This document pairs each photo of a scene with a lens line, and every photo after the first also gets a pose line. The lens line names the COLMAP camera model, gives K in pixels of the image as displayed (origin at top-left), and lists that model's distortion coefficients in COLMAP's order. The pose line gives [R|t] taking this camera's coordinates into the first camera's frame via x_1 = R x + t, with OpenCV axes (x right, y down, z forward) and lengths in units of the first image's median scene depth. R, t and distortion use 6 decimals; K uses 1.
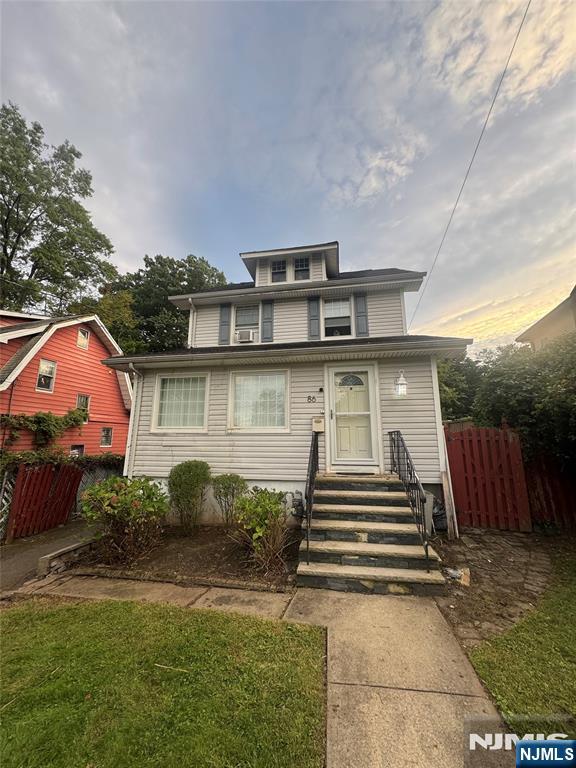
lens RADIAL K [[305.0, 0, 295.5], [0, 305.0, 379.9], [0, 0, 1]] dist [-0.010595, 0.001729]
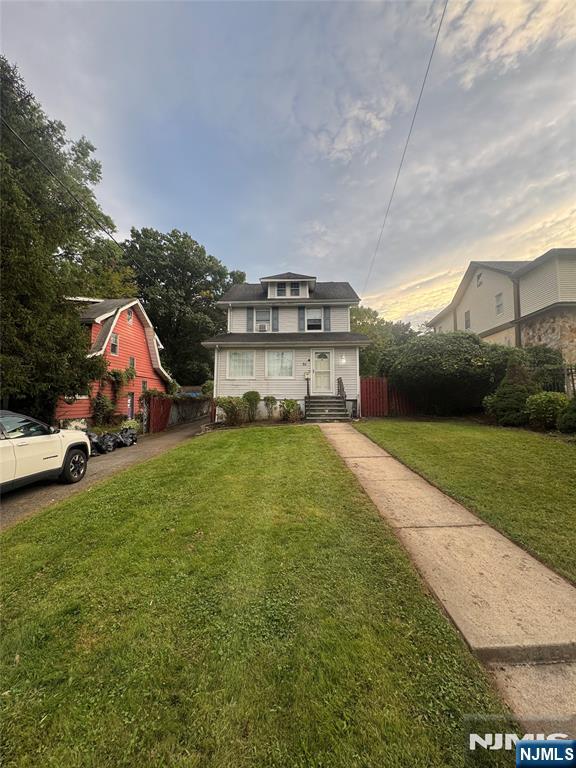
lens RADIAL K [[305.0, 0, 291.5], [0, 305.0, 385.1], [0, 0, 1]] dist [-0.010595, 0.001729]
pose [[0.992940, 0.011984, 0.118009, -0.154707], [-0.027920, 0.990543, 0.134331, -0.042581], [-0.115283, -0.136677, 0.983885, -0.615003]]
